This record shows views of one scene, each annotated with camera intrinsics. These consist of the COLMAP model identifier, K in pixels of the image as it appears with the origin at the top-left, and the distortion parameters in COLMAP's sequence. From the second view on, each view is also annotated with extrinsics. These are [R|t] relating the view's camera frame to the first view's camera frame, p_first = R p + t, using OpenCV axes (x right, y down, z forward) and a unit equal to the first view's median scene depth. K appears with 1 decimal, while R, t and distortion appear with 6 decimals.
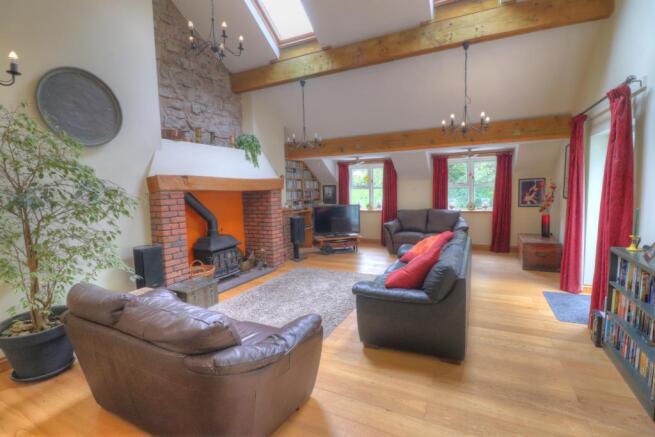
lens RADIAL K [[304.1, 0, 327.9], [0, 304.1, 219.7], [0, 0, 1]] dist [-0.010781, -0.003446]
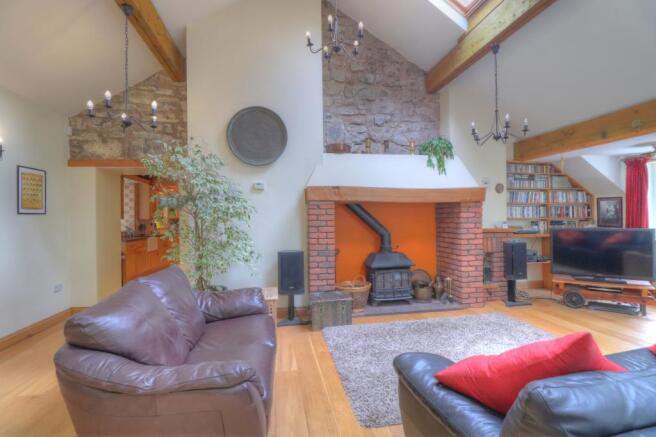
lens RADIAL K [[304.5, 0, 325.8], [0, 304.5, 217.3], [0, 0, 1]] dist [-0.010781, -0.003446]
pose [[0.596752, 0.021039, -0.802150, 0.242893], [-0.085277, 0.995658, -0.037326, -0.002137], [0.797882, 0.090679, 0.595955, 0.289058]]
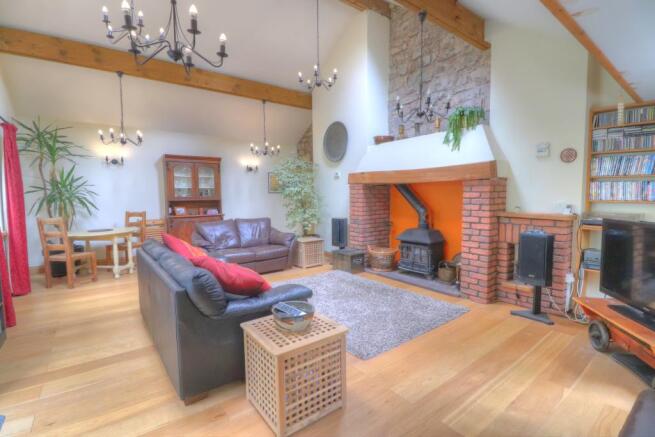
lens RADIAL K [[304.1, 0, 329.3], [0, 304.1, 220.7], [0, 0, 1]] dist [-0.010781, -0.003446]
pose [[-0.437655, 0.109949, -0.892395, 0.606970], [-0.069680, 0.985363, 0.155576, -0.101403], [0.896439, 0.130271, -0.423588, 1.107692]]
